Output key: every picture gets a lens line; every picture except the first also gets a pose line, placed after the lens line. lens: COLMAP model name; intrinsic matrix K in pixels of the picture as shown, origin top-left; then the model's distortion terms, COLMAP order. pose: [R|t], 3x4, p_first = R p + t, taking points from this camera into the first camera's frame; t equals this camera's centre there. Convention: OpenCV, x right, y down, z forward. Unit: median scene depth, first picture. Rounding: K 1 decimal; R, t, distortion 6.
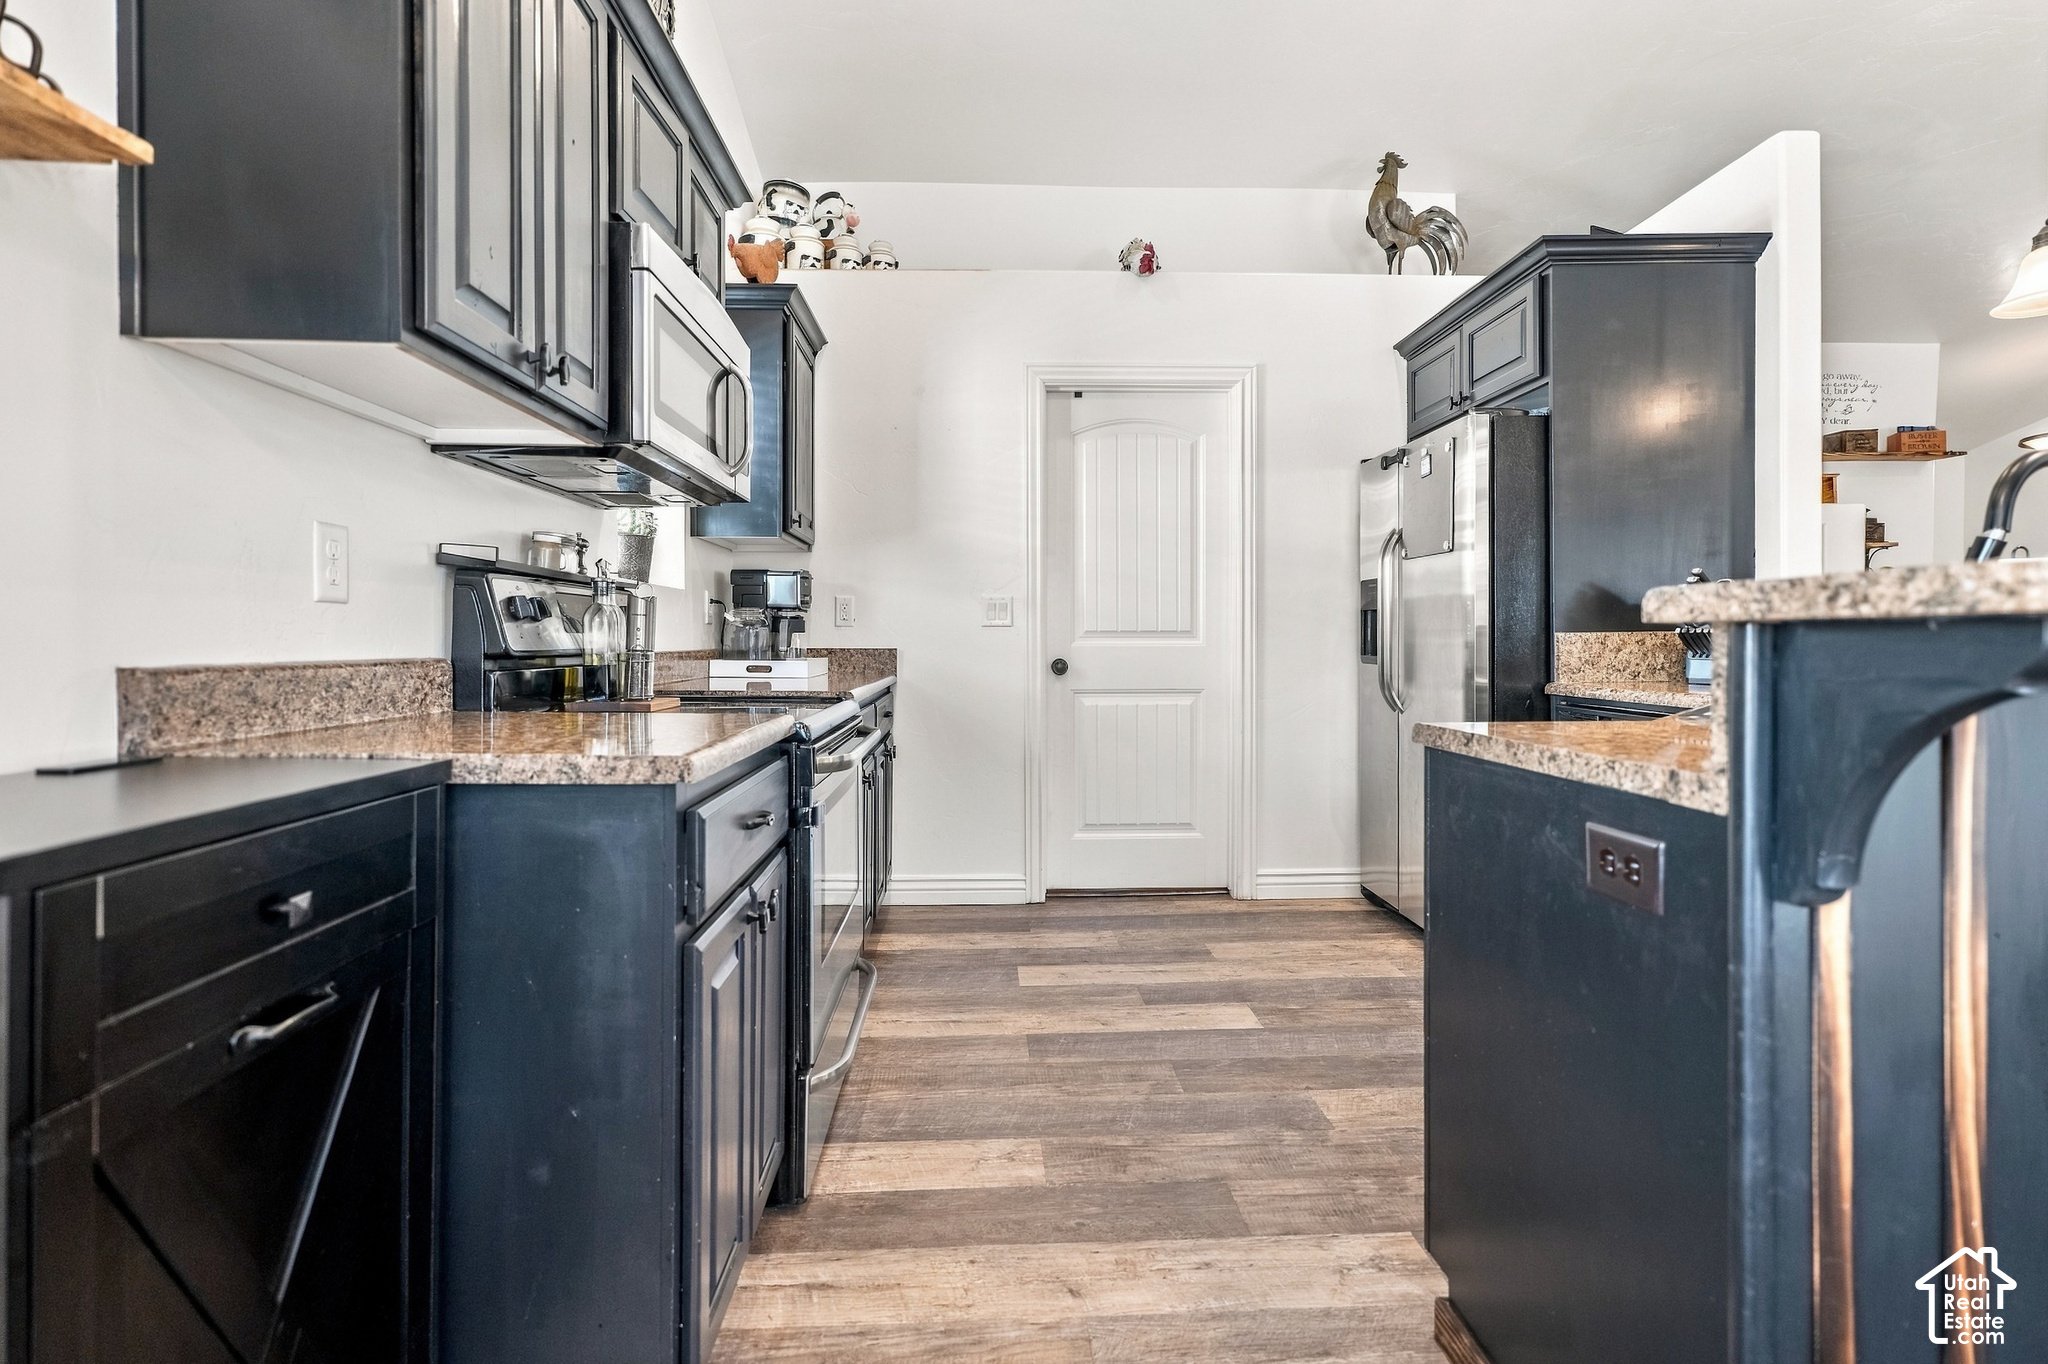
lens RADIAL K [[958.4, 0, 1020.2], [0, 958.4, 642.5], [0, 0, 1]] dist [-0.001640, 0.003036]
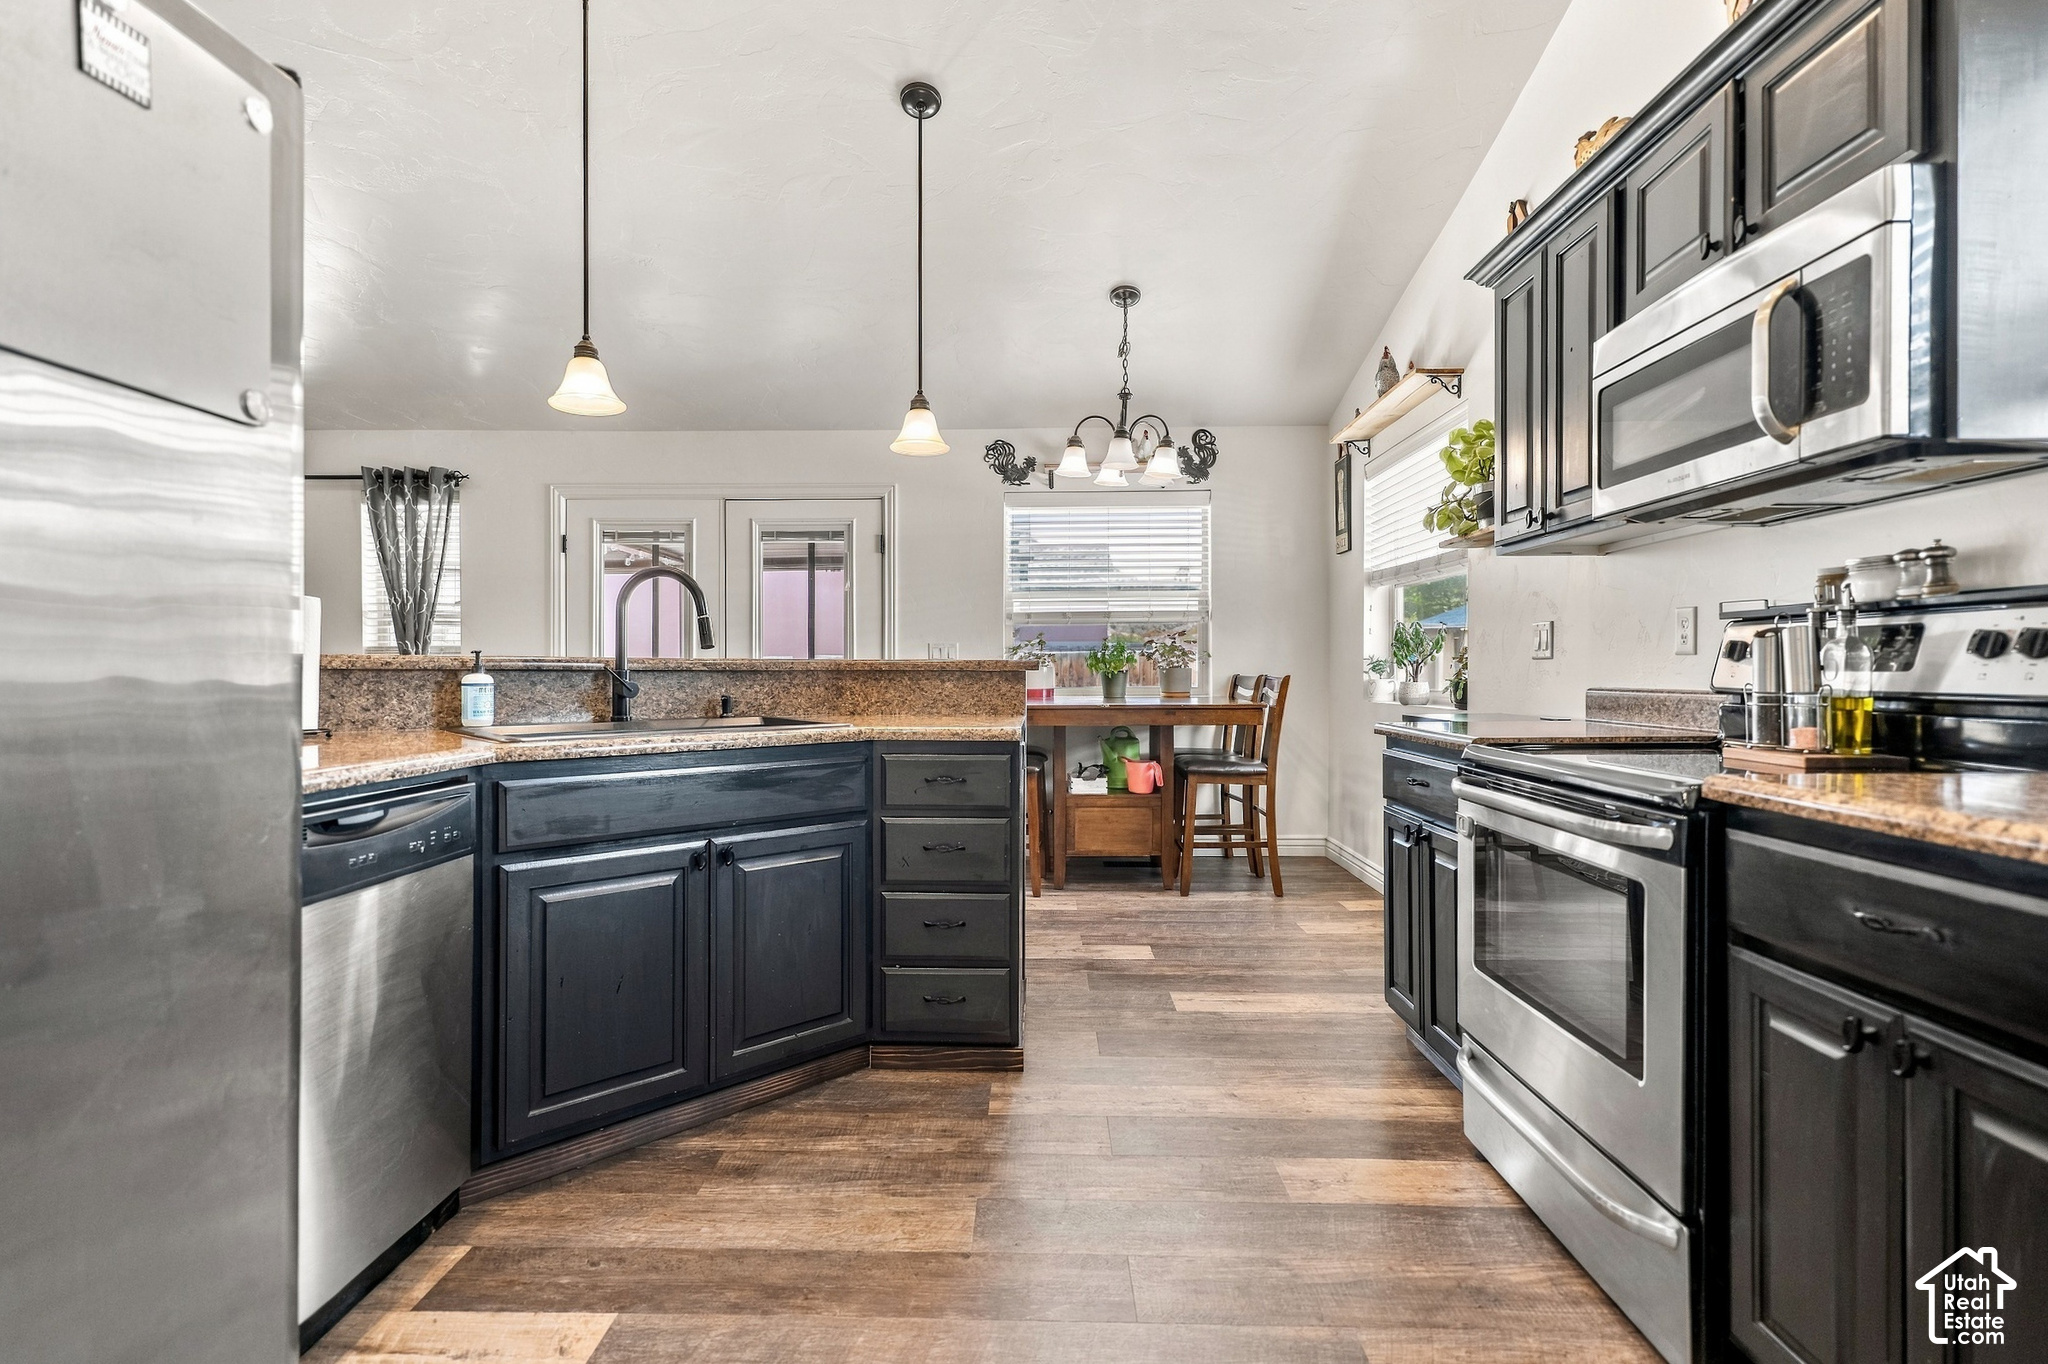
lens RADIAL K [[958.4, 0, 1026.9], [0, 958.4, 663.3], [0, 0, 1]] dist [-0.001640, 0.003036]
pose [[-0.998389, 0.002445, 0.056681, 0.231665], [0.002596, 0.999993, 0.002603, -0.019837], [-0.056674, 0.002746, -0.998389, 1.985952]]
